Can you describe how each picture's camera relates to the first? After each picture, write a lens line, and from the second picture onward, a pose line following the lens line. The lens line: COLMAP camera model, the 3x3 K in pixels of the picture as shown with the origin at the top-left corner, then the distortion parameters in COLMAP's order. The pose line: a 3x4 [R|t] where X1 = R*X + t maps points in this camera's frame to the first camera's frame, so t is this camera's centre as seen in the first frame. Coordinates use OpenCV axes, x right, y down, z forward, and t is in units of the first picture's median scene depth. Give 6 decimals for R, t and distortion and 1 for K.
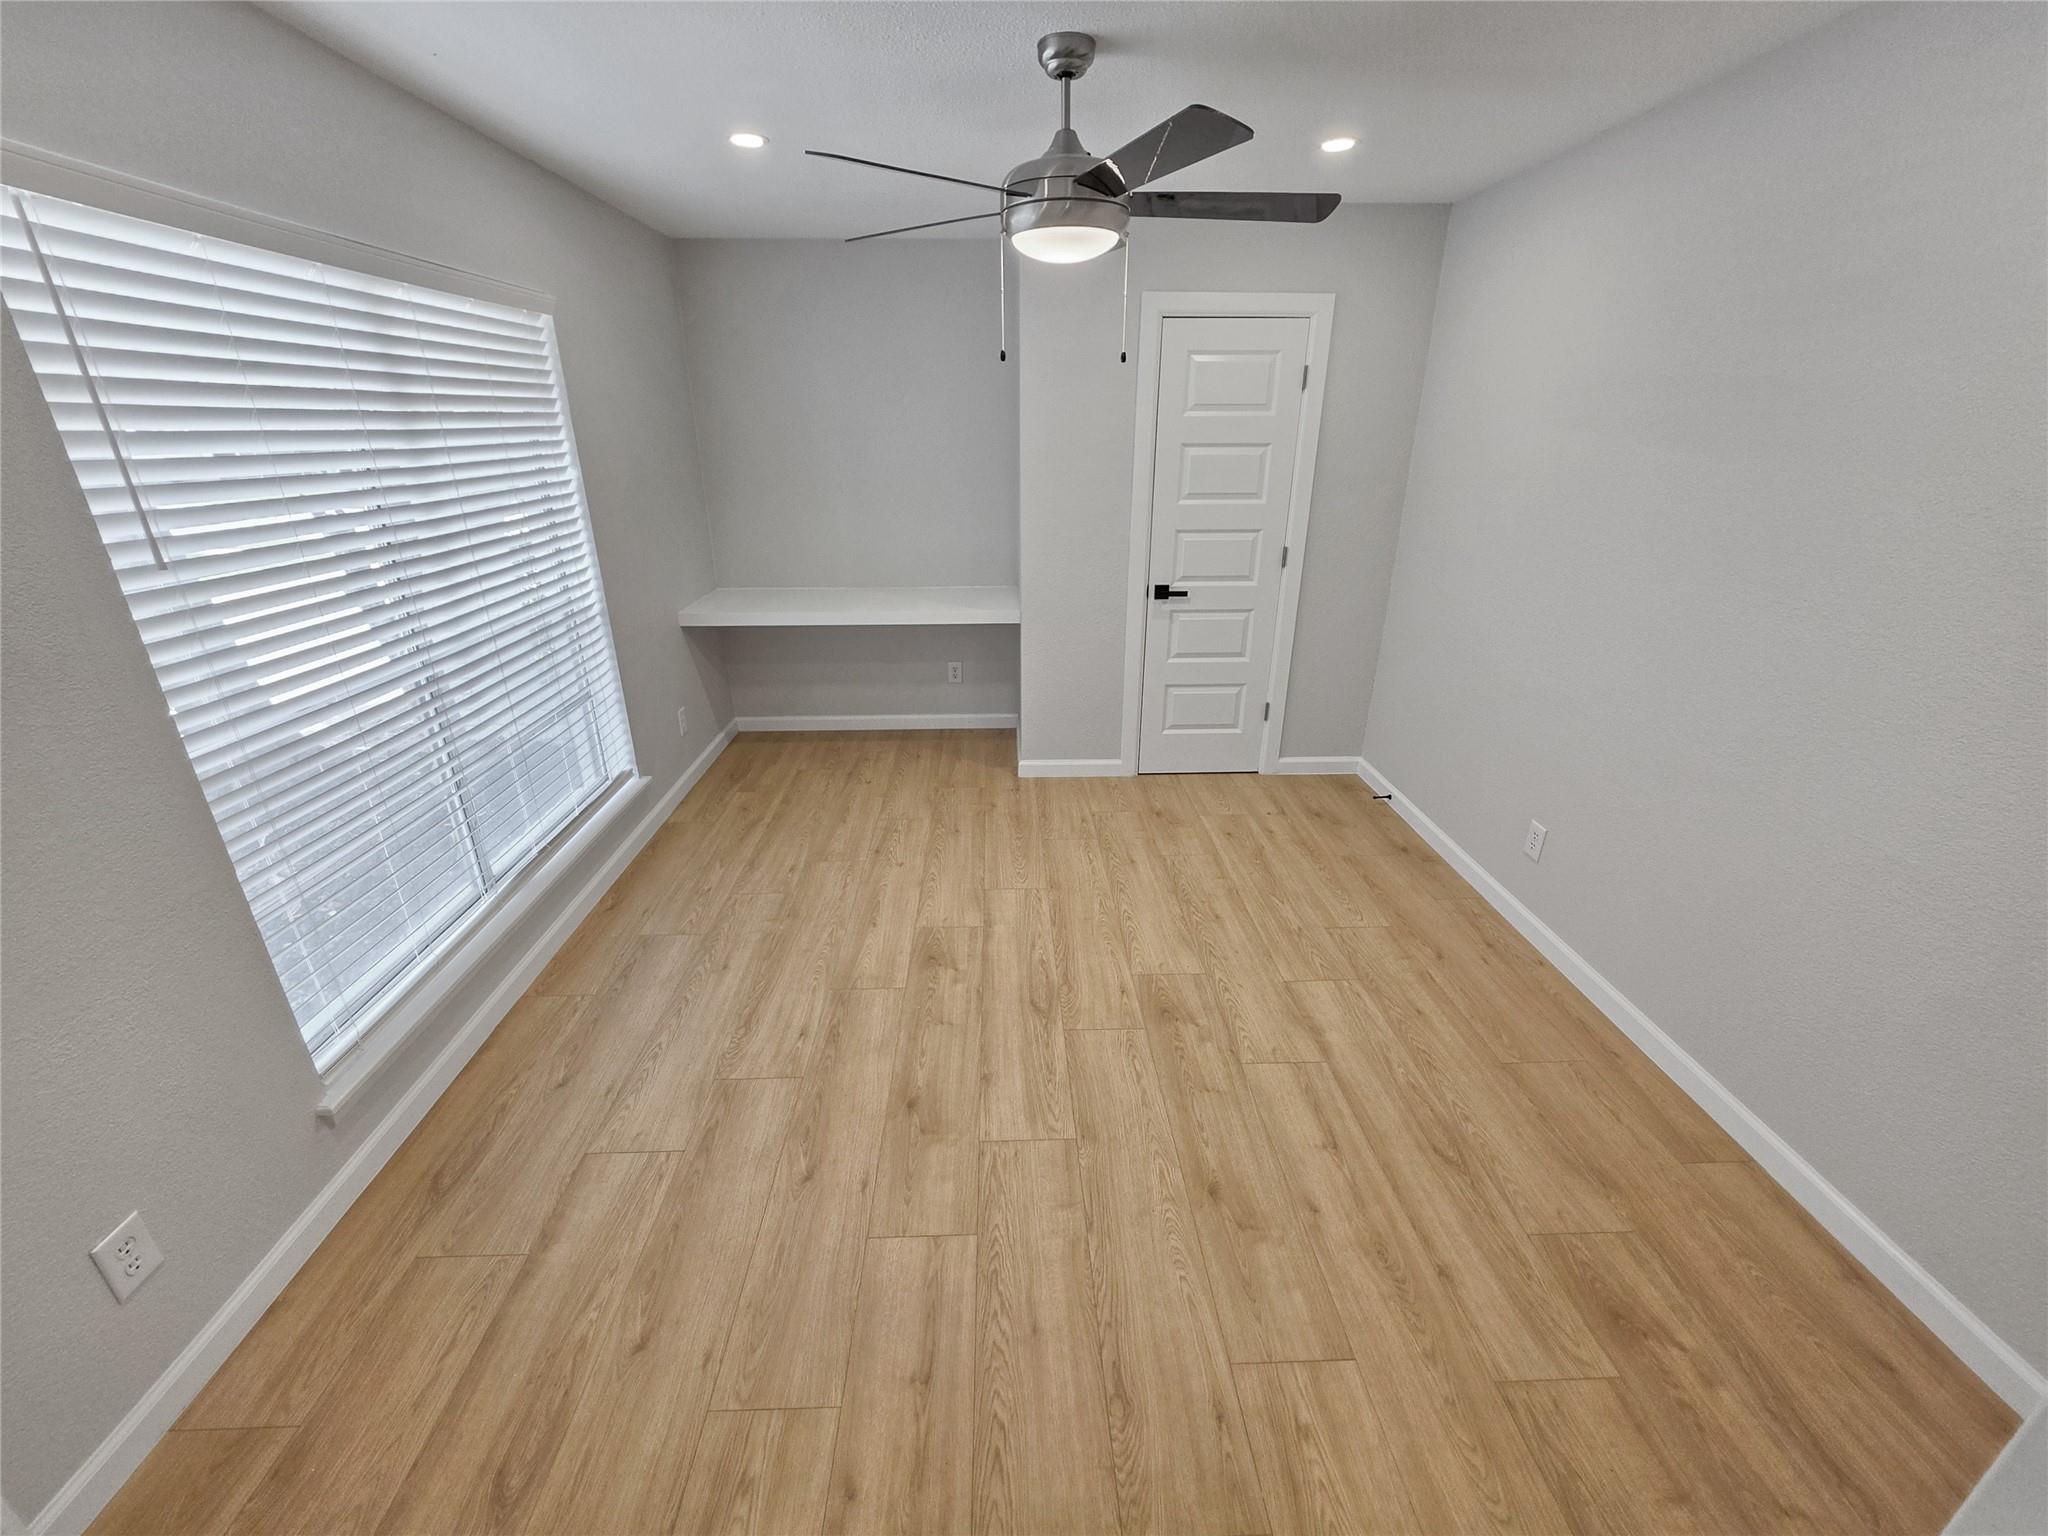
lens RADIAL K [[826.8, 0, 1024.0], [0, 826.8, 768.0], [0, 0, 1]] dist [-0.000622, 0.000009]
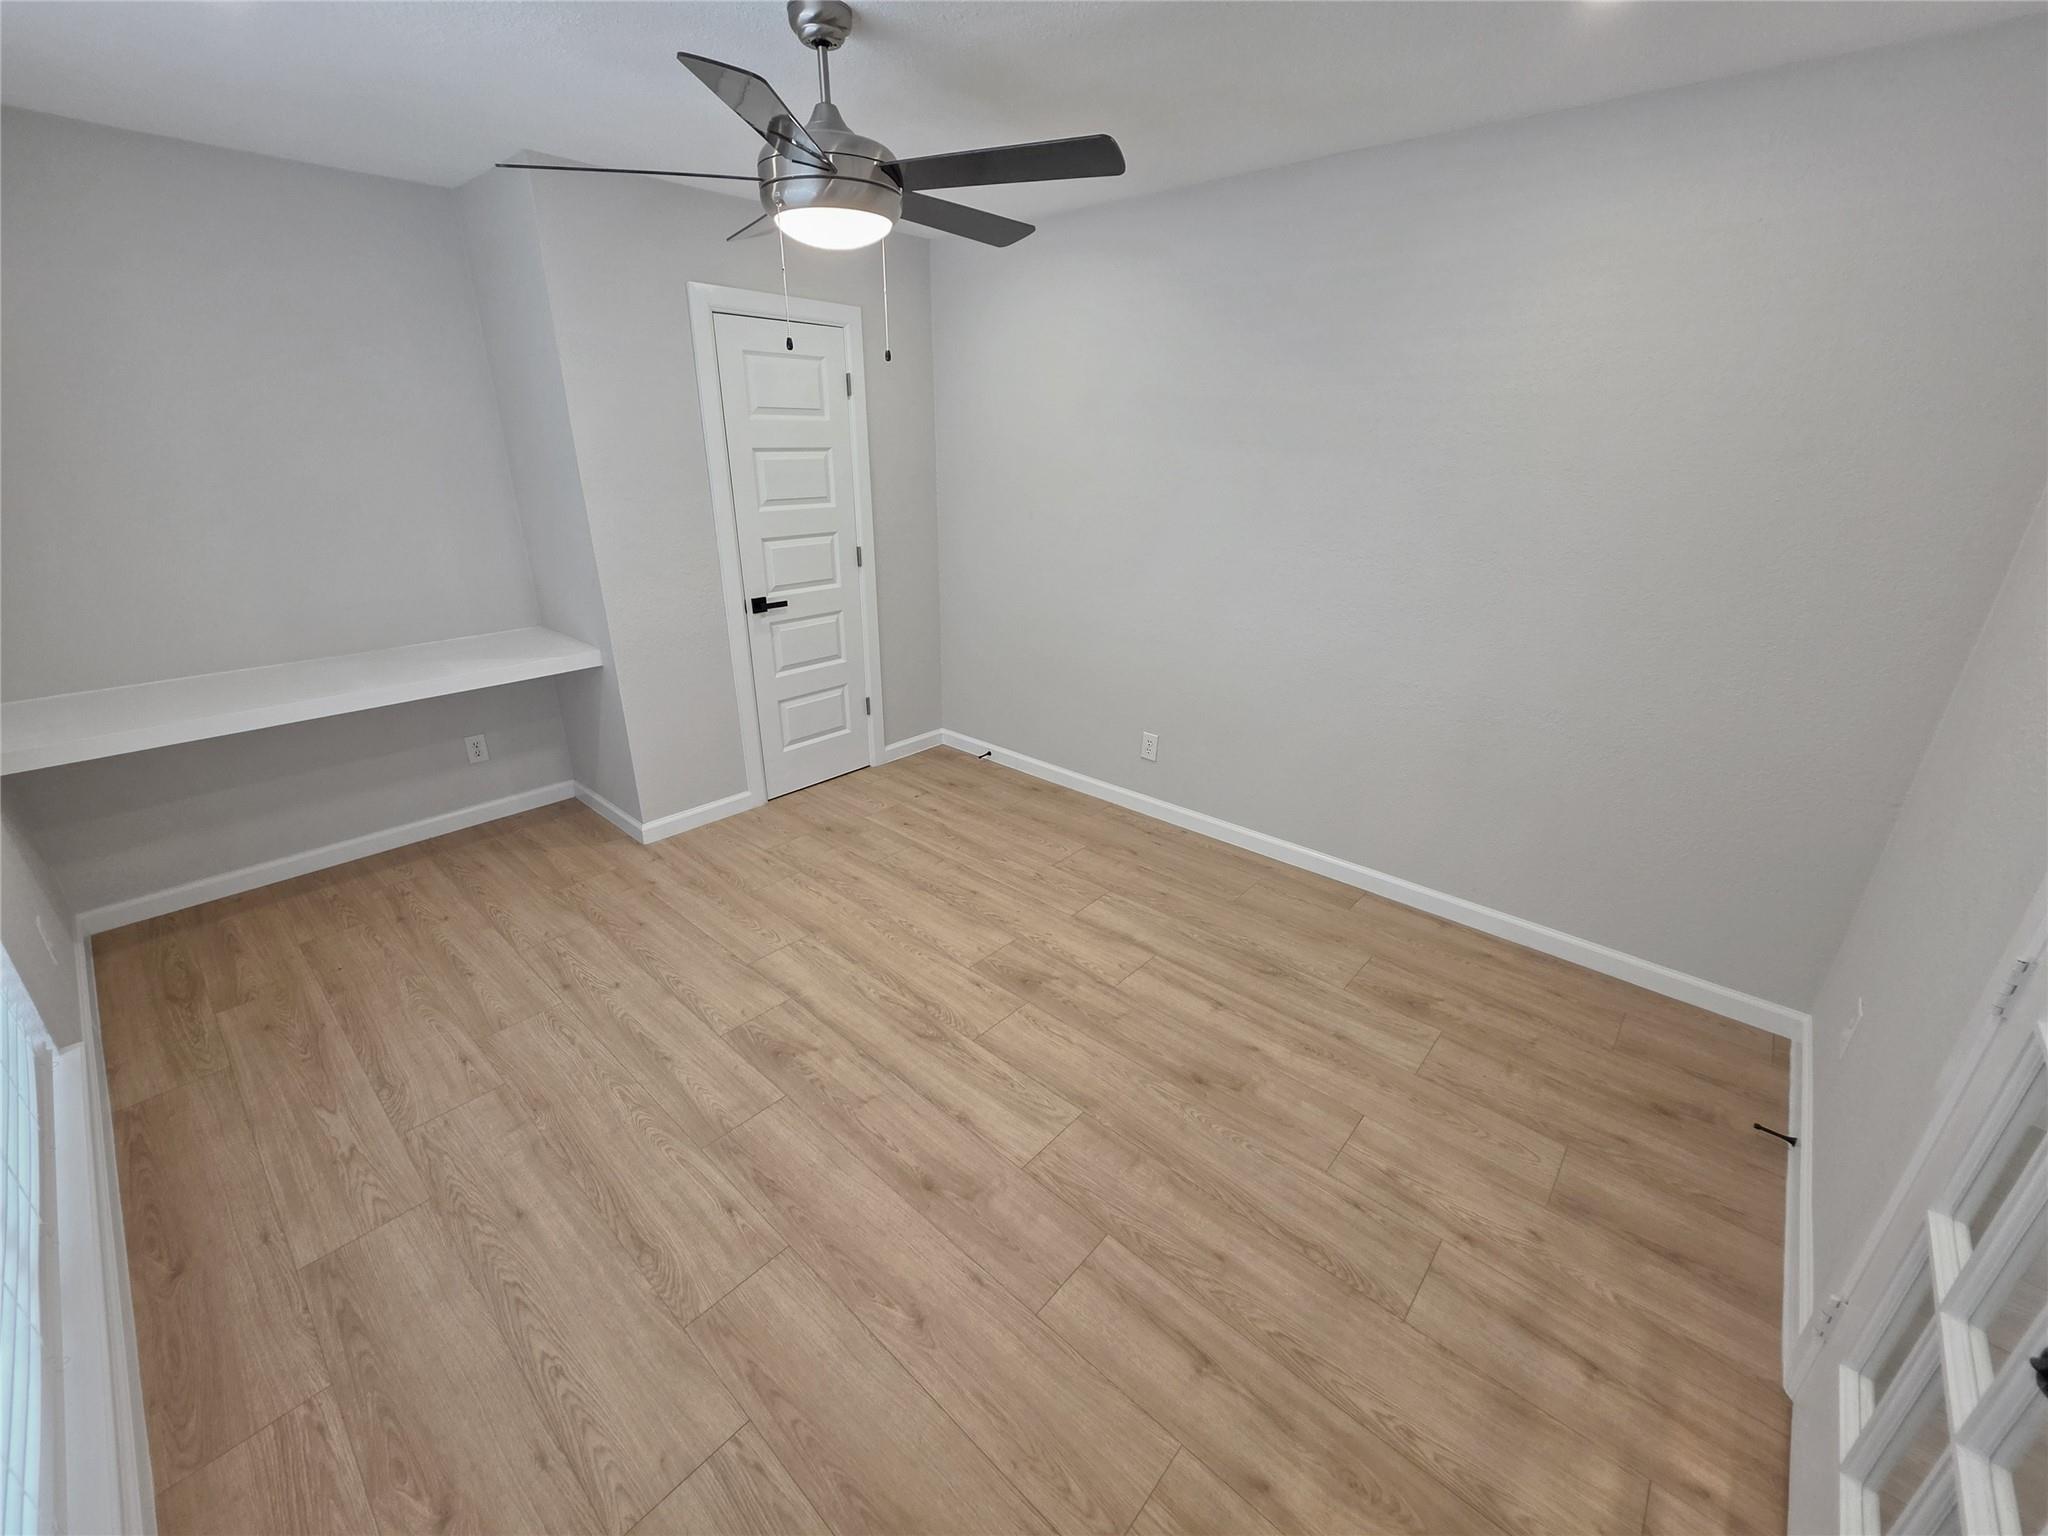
lens RADIAL K [[822.4, 0, 1015.8], [0, 822.4, 769.1], [0, 0, 1]] dist [-0.001037, -0.000027]
pose [[0.692648, -0.263384, 0.671467, -0.416906], [0.268732, 0.958152, 0.098627, -0.063751], [-0.669344, 0.112130, 0.734442, 0.182015]]
